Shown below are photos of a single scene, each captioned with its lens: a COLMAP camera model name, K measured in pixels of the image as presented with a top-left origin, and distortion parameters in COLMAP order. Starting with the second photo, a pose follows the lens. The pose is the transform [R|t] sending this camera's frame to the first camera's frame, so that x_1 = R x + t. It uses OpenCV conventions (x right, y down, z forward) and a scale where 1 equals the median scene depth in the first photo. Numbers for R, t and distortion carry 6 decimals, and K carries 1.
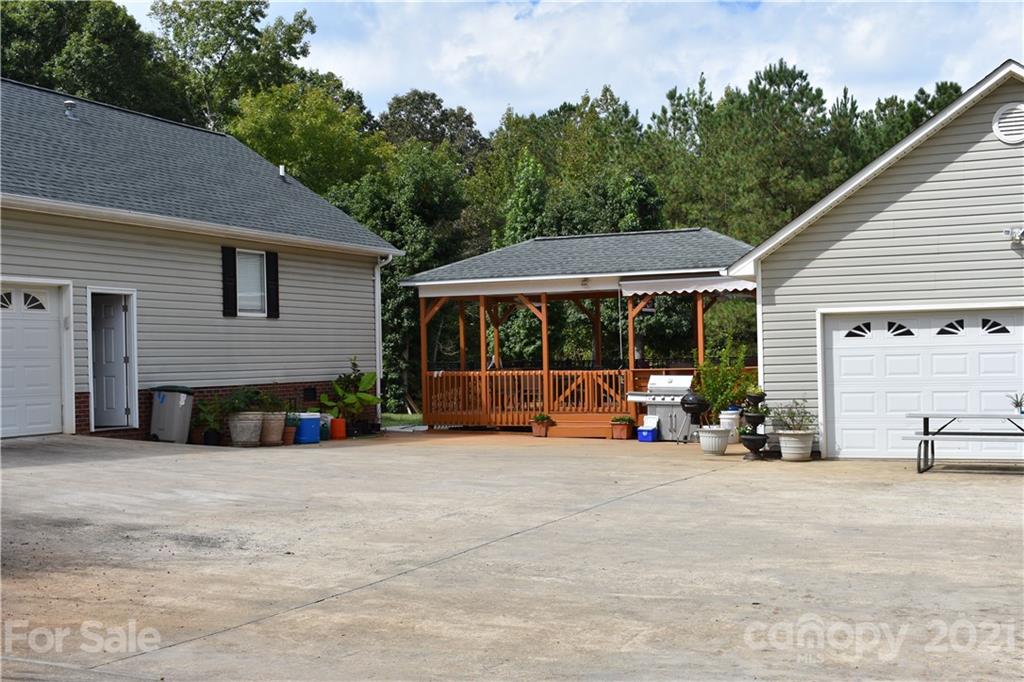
lens RADIAL K [[1252.3, 0, 512.0], [0, 1252.3, 341.0], [0, 0, 1]] dist [-0.000524, -0.001291]
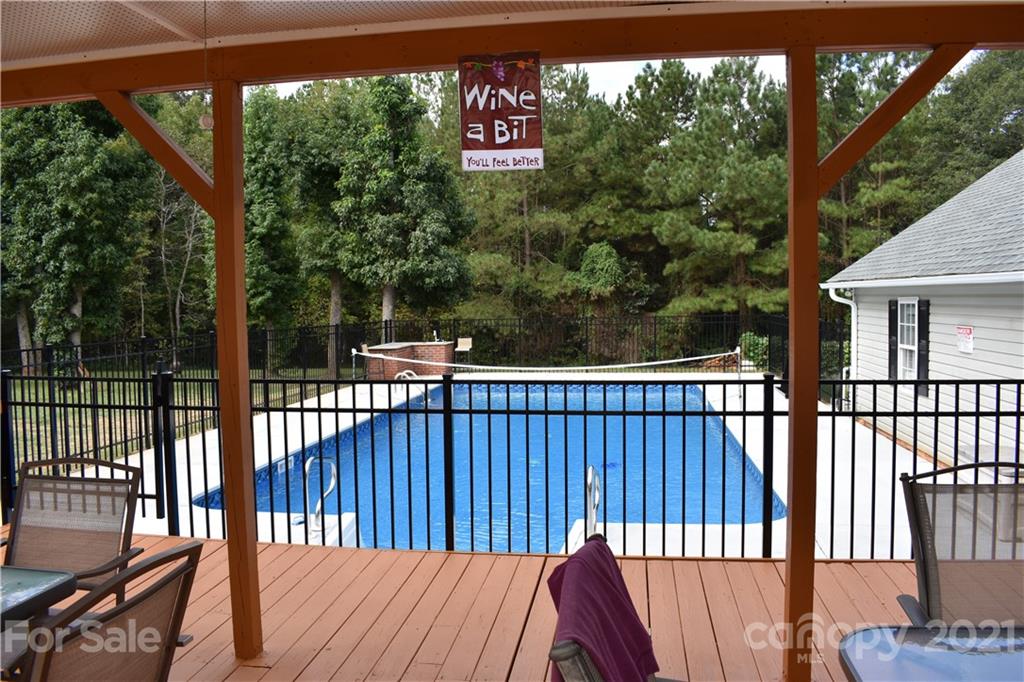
lens RADIAL K [[786.3, 0, 528.5], [0, 786.3, 337.9], [0, 0, 1]] dist [-0.096489, 0.015680]
pose [[0.958747, -0.006006, 0.284197, 0.045121], [-0.011431, 0.998154, 0.059656, -0.002391], [-0.284031, -0.060443, 0.956908, 0.494350]]
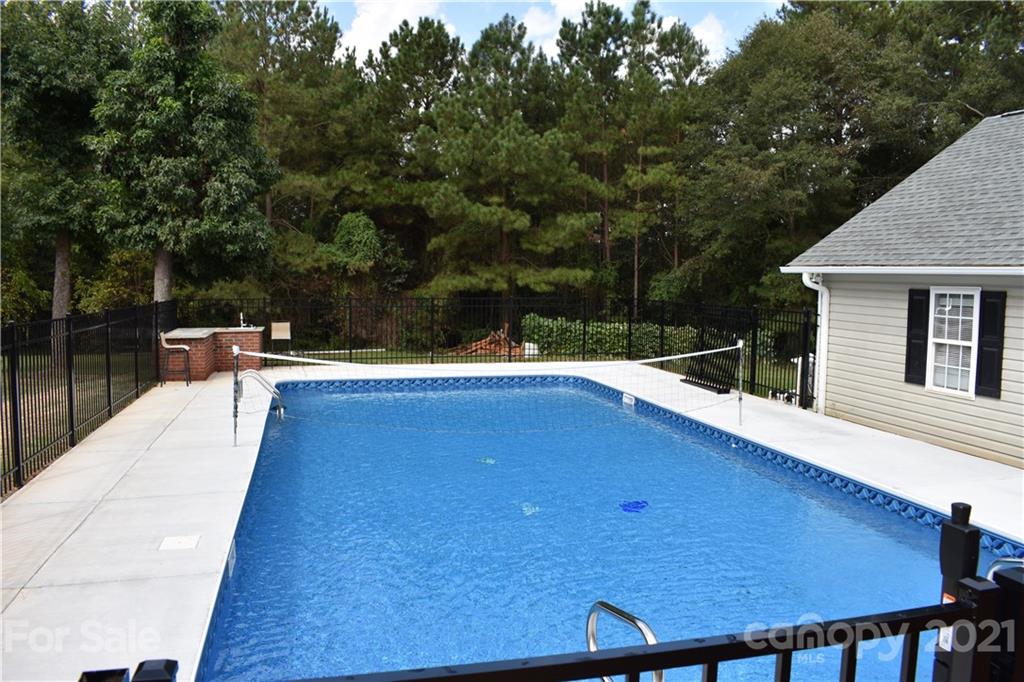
lens RADIAL K [[786.3, 0, 528.5], [0, 786.3, 337.9], [0, 0, 1]] dist [-0.096489, 0.015680]
pose [[0.770817, -0.020673, 0.636721, 0.003037], [-0.038971, 0.996071, 0.079519, -0.000395], [-0.635863, -0.086108, 0.766983, 0.591801]]
